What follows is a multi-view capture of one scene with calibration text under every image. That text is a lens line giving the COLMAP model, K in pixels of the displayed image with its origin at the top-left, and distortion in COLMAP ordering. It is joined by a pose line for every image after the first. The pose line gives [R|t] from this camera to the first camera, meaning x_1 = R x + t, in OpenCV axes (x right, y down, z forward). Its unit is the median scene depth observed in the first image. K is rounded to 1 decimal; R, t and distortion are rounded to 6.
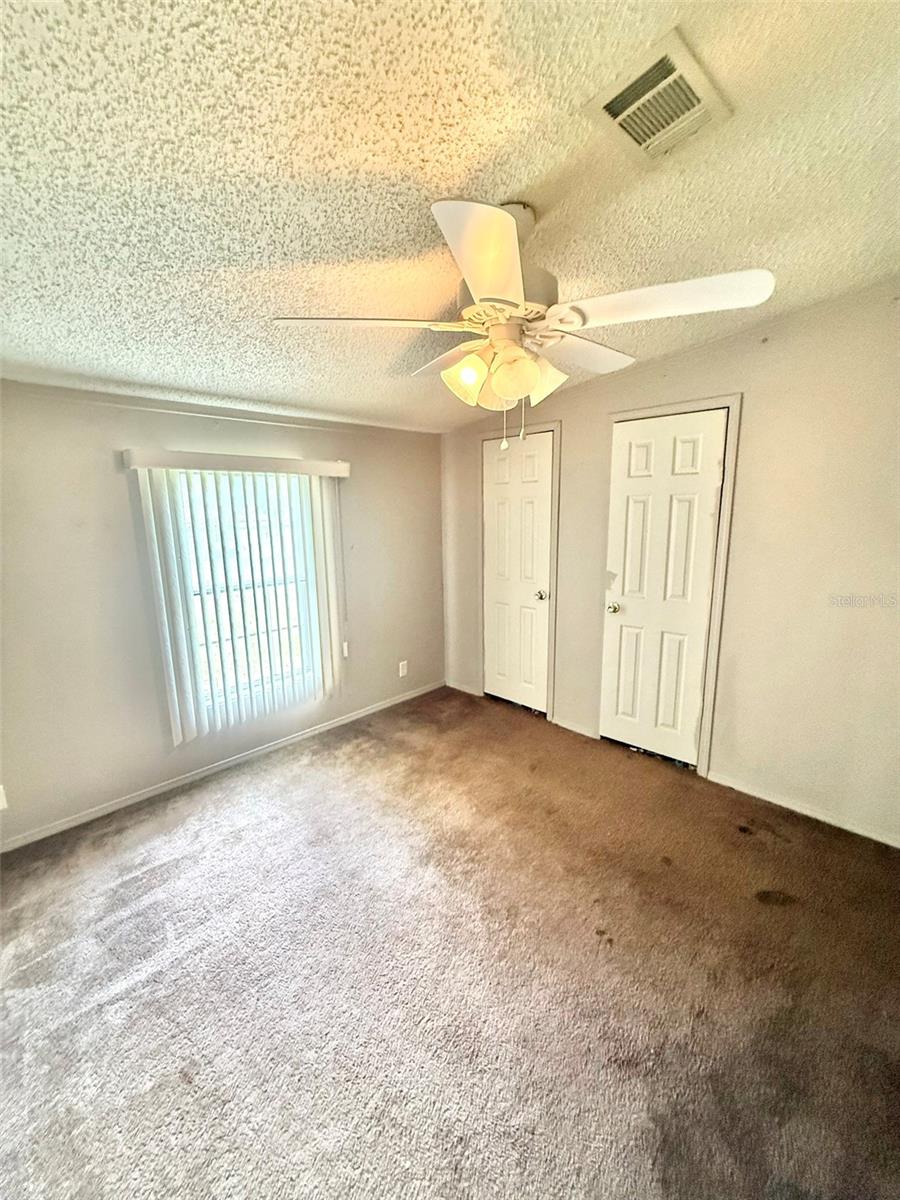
lens RADIAL K [[481.9, 0, 448.0], [0, 481.9, 601.8], [0, 0, 1]] dist [0.000786, 0.000683]
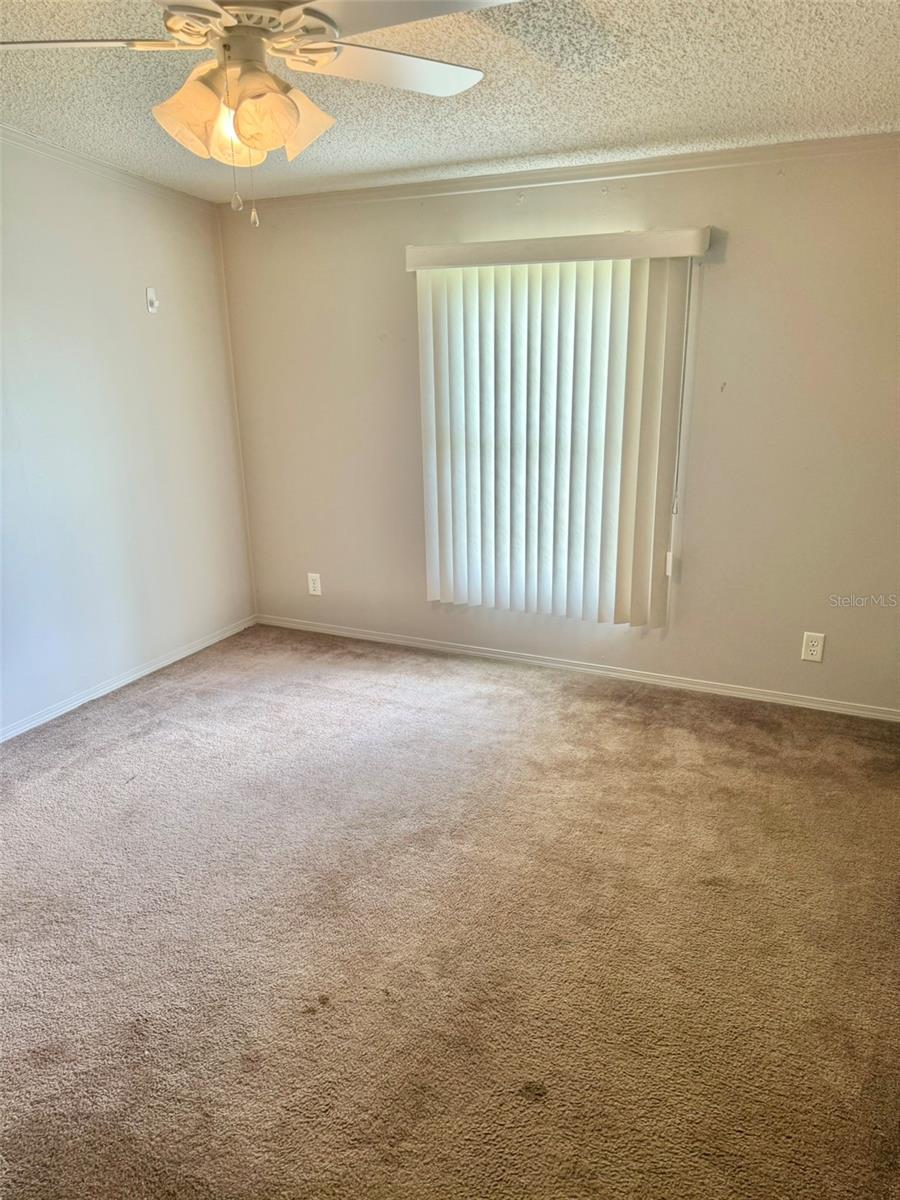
lens RADIAL K [[855.1, 0, 450.0], [0, 855.1, 605.2], [0, 0, 1]] dist [0.056483, -0.031038]
pose [[0.326797, 0.295516, -0.897705, 0.757343], [-0.171880, 0.952600, 0.251017, -0.081511], [0.929334, 0.072266, 0.362101, 0.422170]]
